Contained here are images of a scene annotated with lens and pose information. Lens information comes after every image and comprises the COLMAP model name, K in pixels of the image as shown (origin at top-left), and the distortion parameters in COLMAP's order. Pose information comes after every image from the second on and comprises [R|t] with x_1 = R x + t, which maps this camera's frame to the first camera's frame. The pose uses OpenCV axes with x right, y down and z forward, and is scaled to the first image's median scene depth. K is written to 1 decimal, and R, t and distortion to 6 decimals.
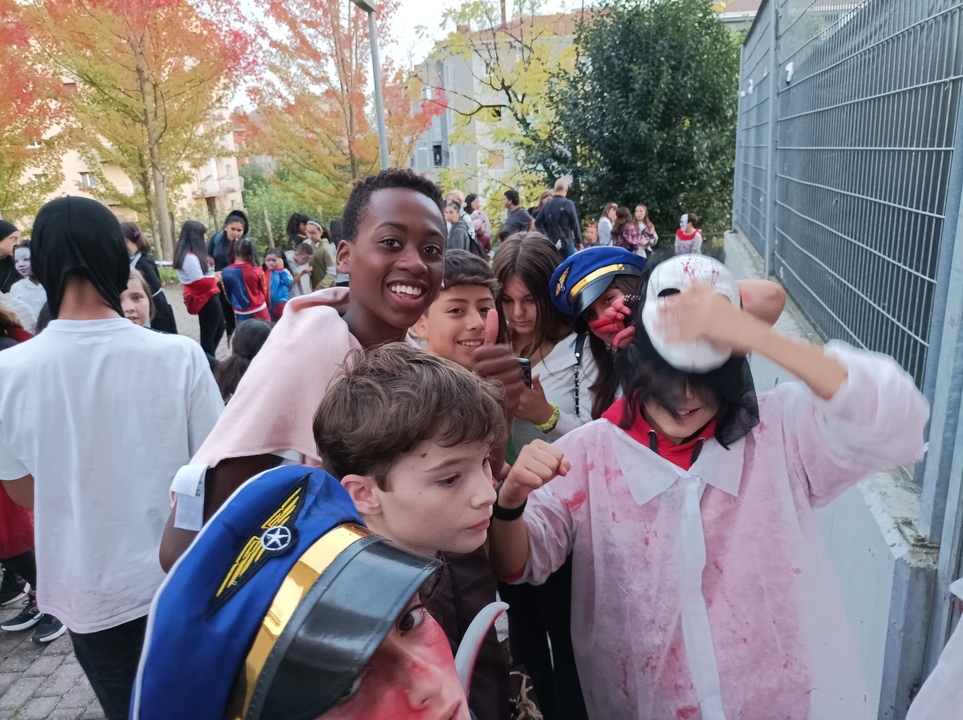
lens RADIAL K [[721.3, 0, 481.5], [0, 721.3, 360.0], [0, 0, 1]] dist [0.007300, -0.006205]
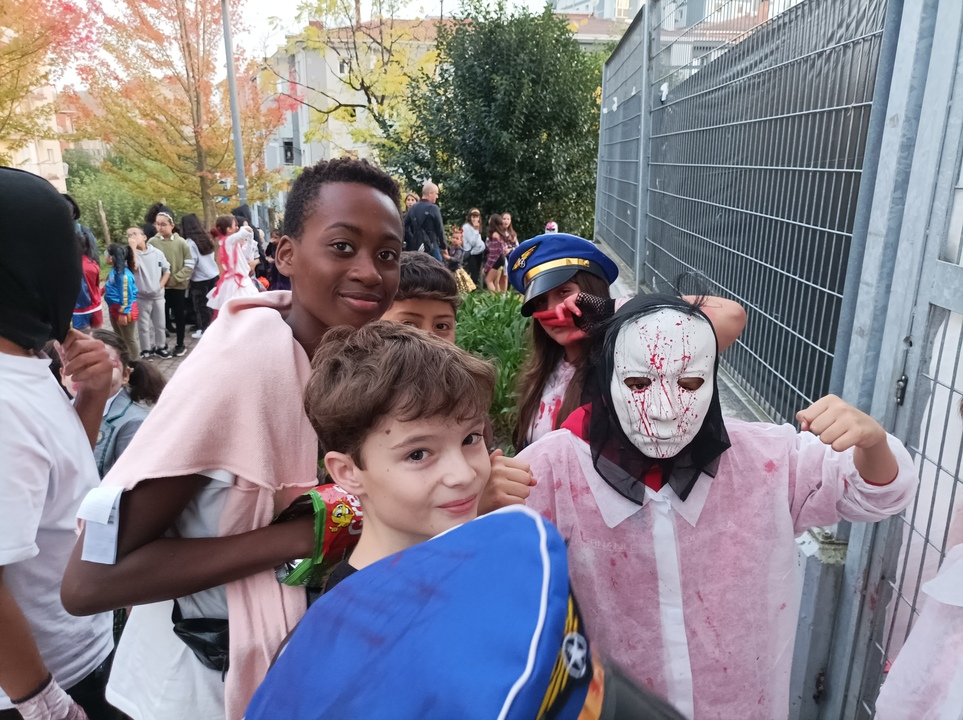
lens RADIAL K [[717.5, 0, 485.0], [0, 717.5, 361.9], [0, 0, 1]] dist [0.010966, -0.015713]
pose [[0.978111, 0.000233, 0.208082, -0.012333], [0.000245, 0.999997, -0.002273, -0.000406], [-0.208082, 0.002274, 0.978109, 0.006824]]
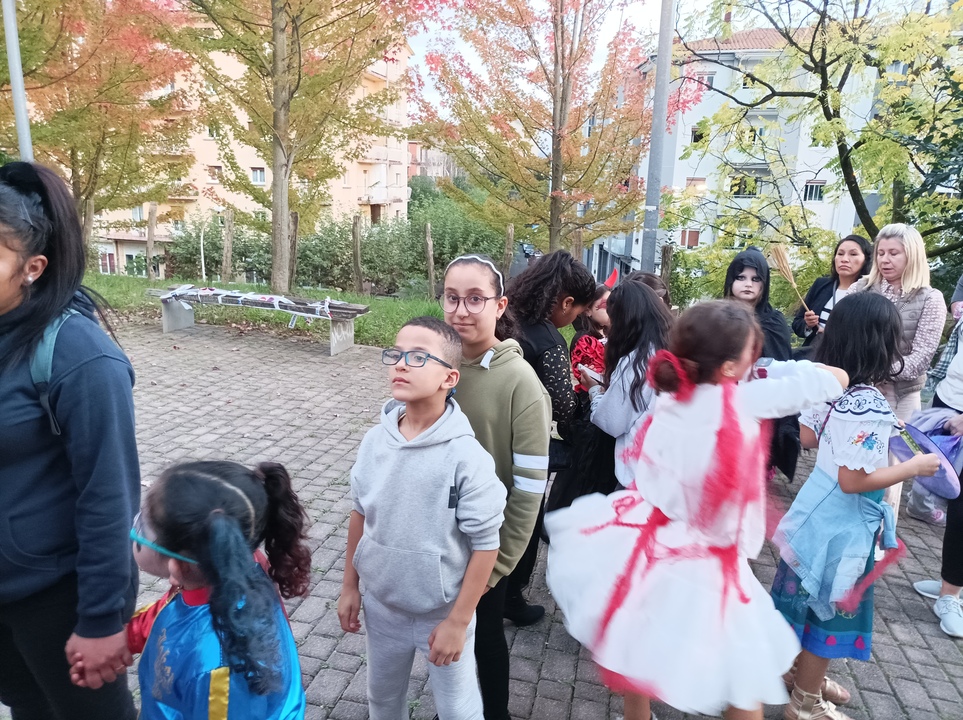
lens RADIAL K [[714.3, 0, 481.5], [0, 714.3, 360.0], [0, 0, 1]] dist [0.037094, -0.025677]
pose [[0.973046, 0.128049, -0.191792, -0.122290], [-0.134405, 0.990715, -0.020451, -0.084076], [0.187392, 0.045678, 0.981223, 0.409511]]
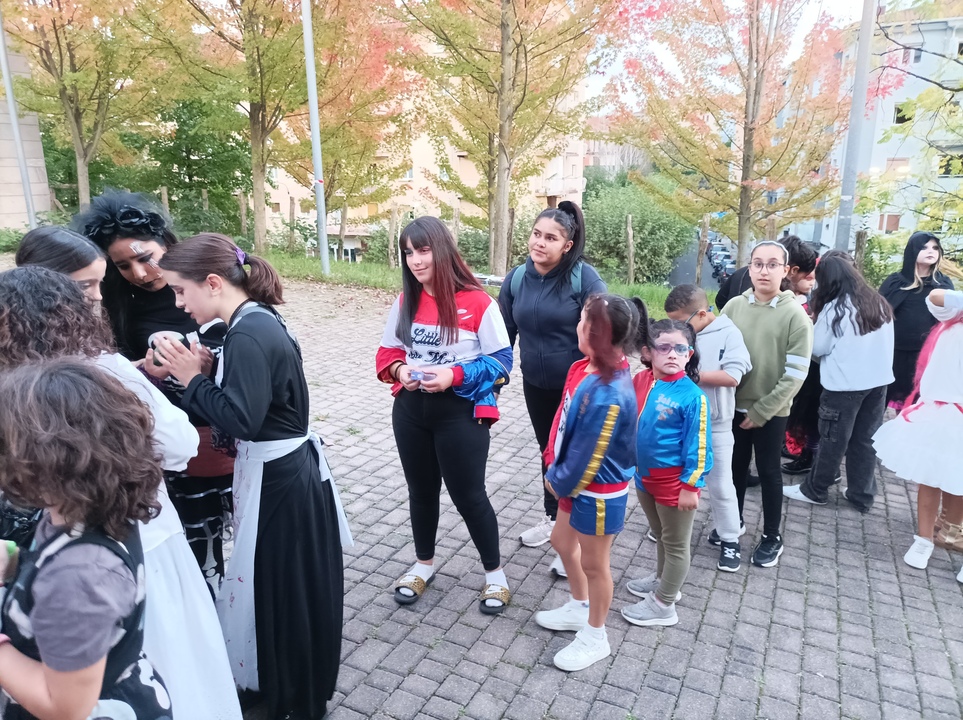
lens RADIAL K [[718.0, 0, 481.5], [0, 718.0, 360.0], [0, 0, 1]] dist [0.025307, -0.013250]
pose [[0.901843, 0.153218, -0.403985, -0.126228], [-0.156538, 0.987355, 0.025022, -0.060121], [0.402711, 0.040673, 0.914423, 0.295278]]
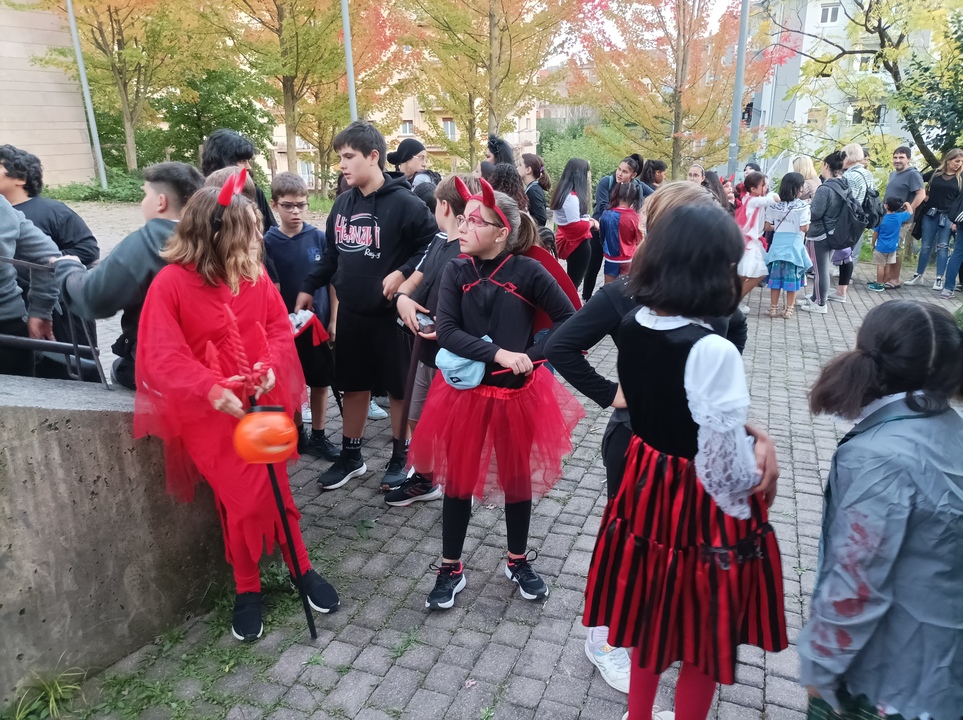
lens RADIAL K [[714.3, 0, 481.5], [0, 714.3, 360.0], [0, 0, 1]] dist [0.037094, -0.025677]
pose [[0.930136, 0.145921, -0.336979, -0.072093], [-0.127521, 0.988902, 0.076237, 0.005632], [0.344363, -0.027939, 0.938421, 0.027138]]
